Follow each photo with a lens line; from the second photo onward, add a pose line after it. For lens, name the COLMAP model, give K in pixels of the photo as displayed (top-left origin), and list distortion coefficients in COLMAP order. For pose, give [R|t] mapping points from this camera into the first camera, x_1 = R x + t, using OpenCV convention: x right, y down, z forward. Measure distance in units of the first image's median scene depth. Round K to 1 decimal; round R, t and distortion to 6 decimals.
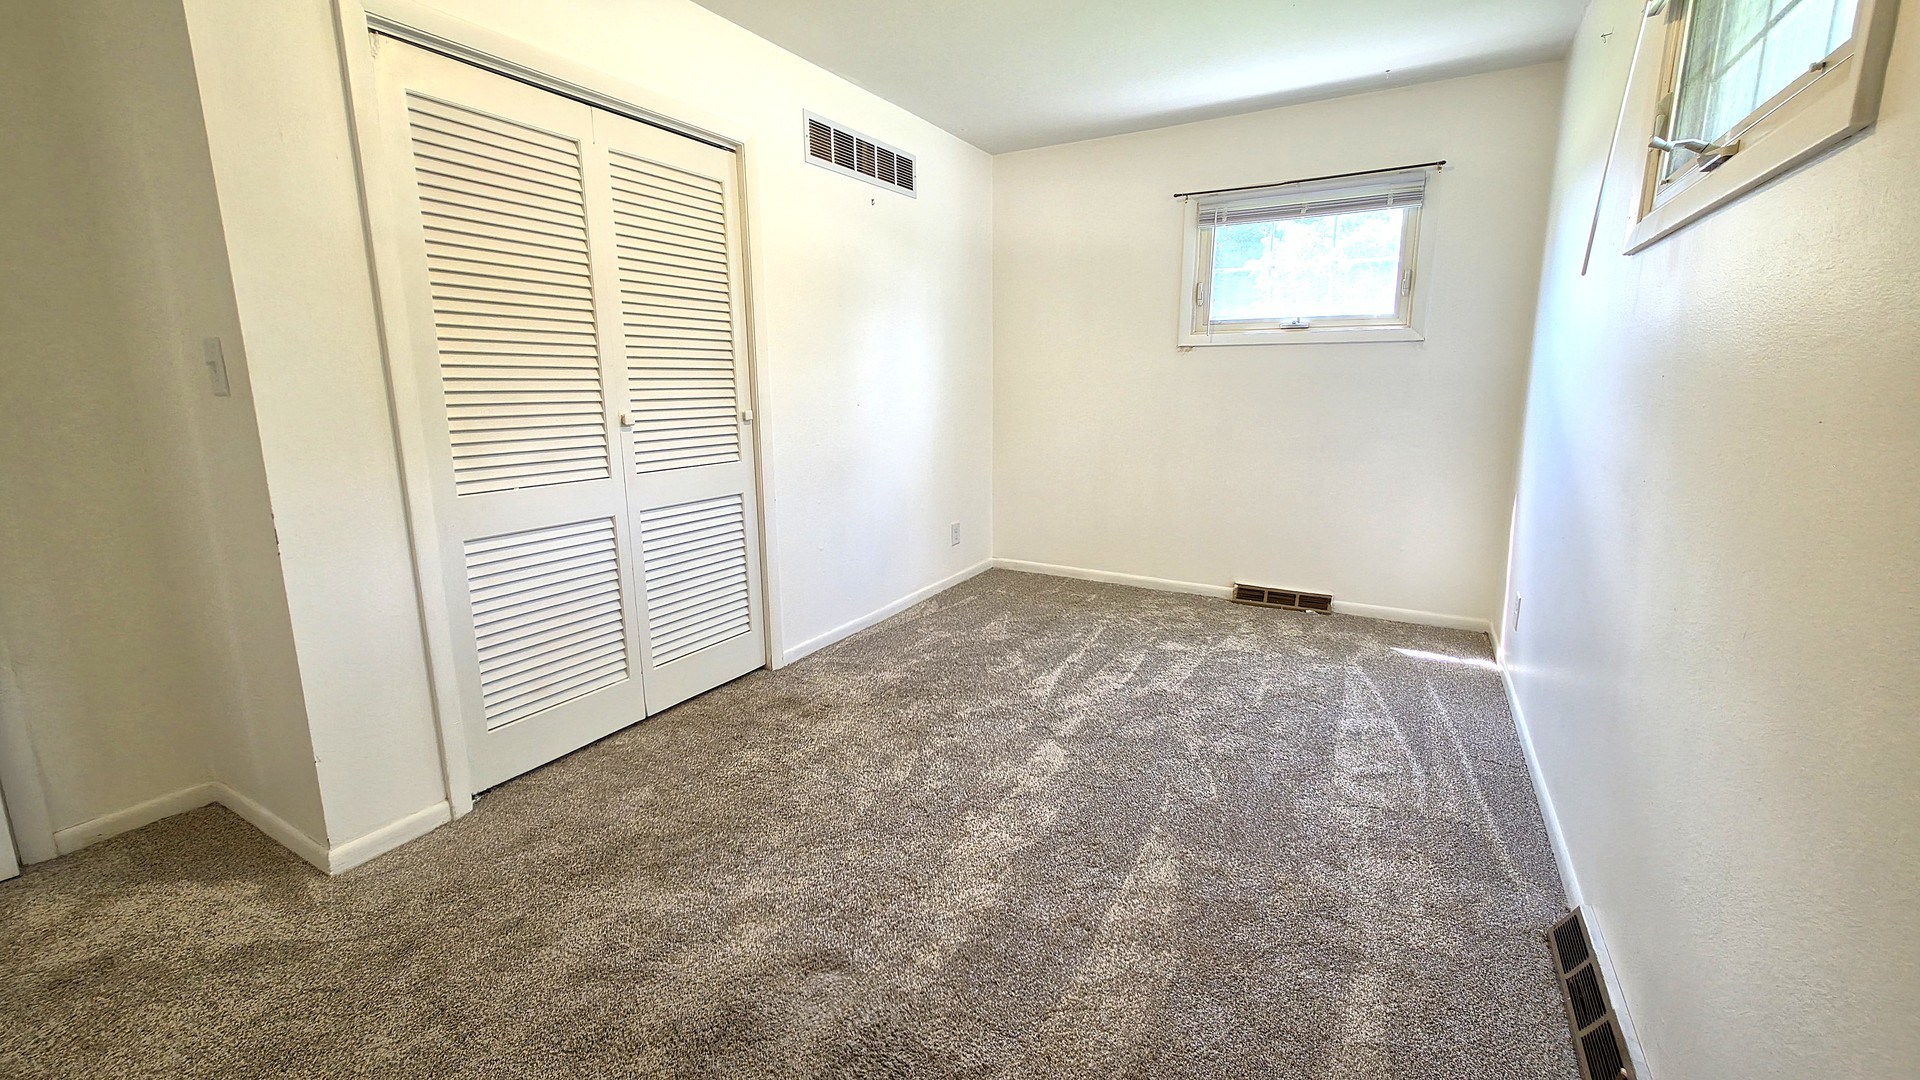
lens RADIAL K [[767.3, 0, 965.5], [0, 767.3, 523.4], [0, 0, 1]] dist [-0.000381, -0.000358]
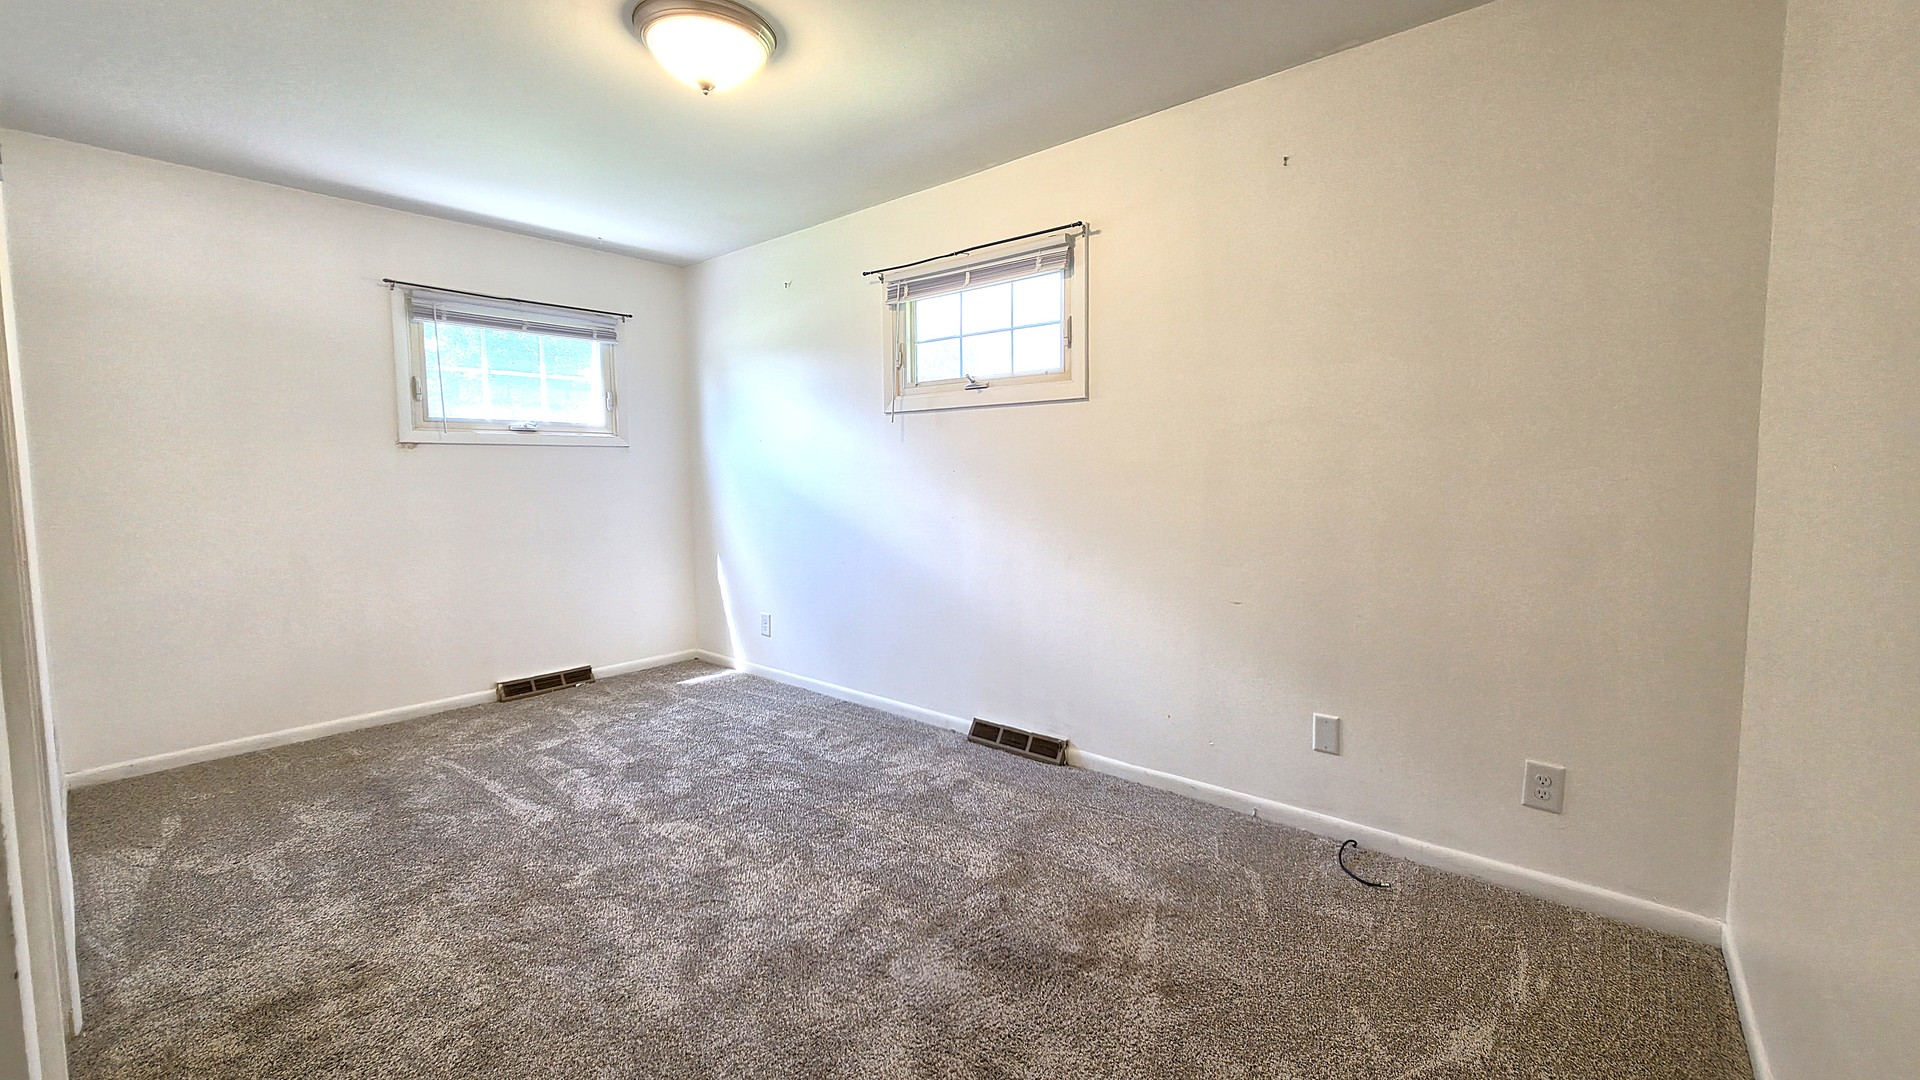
lens RADIAL K [[767.3, 0, 965.5], [0, 767.3, 523.4], [0, 0, 1]] dist [-0.000381, -0.000358]
pose [[0.179932, -0.067019, 0.981393, -0.557820], [0.191686, 0.980939, 0.031844, -0.044226], [-0.964822, 0.182390, 0.189349, 0.232478]]
